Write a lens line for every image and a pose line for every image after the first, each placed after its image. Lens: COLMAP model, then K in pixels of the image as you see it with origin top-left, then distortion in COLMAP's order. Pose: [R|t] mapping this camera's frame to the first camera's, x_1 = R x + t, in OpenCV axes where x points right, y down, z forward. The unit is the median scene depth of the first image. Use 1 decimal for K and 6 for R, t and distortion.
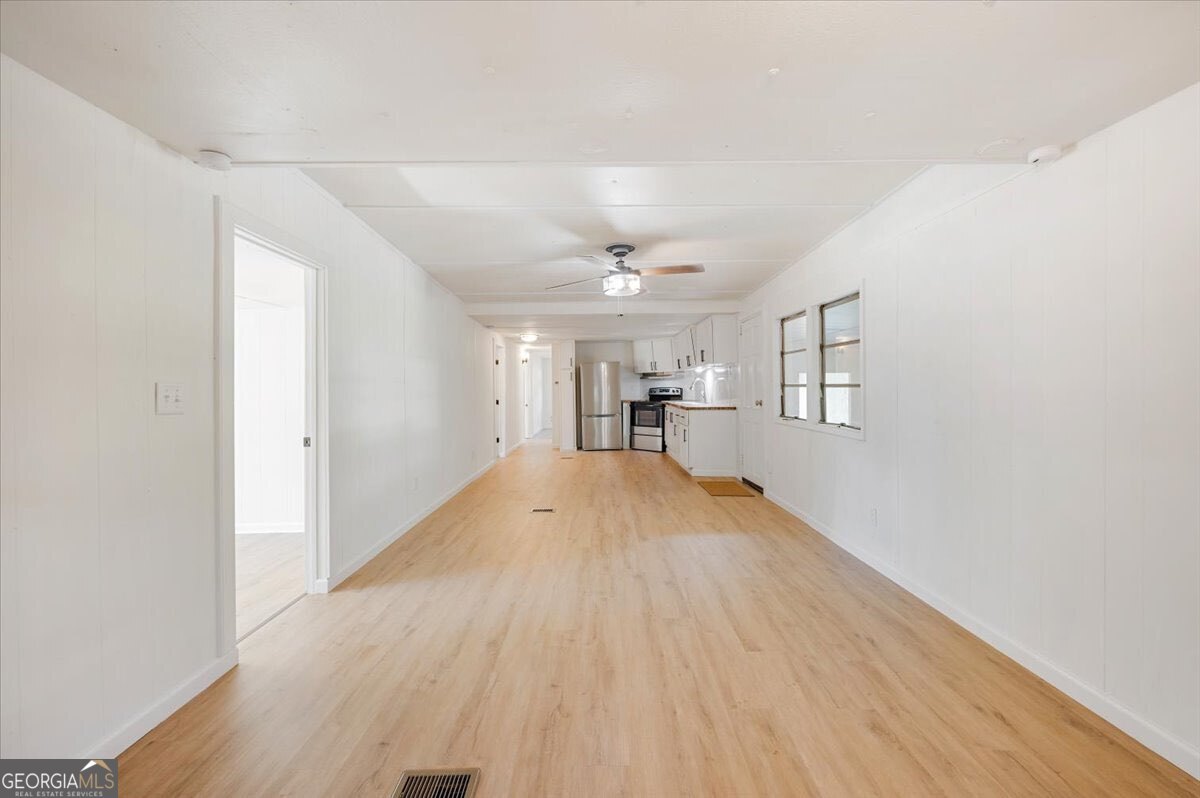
lens RADIAL K [[491.2, 0, 600.7], [0, 491.2, 387.4], [0, 0, 1]] dist [-0.001189, -0.000858]
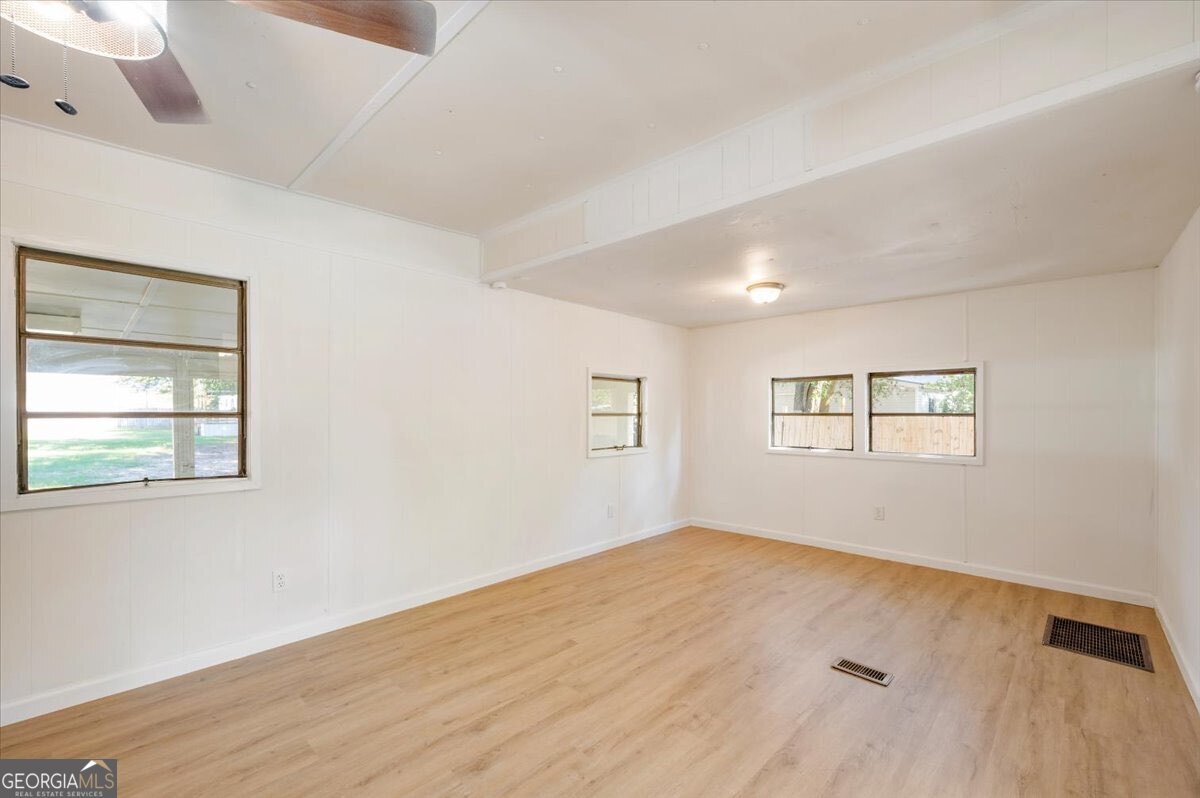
lens RADIAL K [[491.2, 0, 611.2], [0, 491.2, 420.4], [0, 0, 1]] dist [-0.001189, -0.000858]
pose [[-0.724817, -0.004427, 0.688927, -0.372287], [0.005161, 0.999916, 0.011855, -0.001996], [-0.688922, 0.012148, -0.724734, 1.195022]]
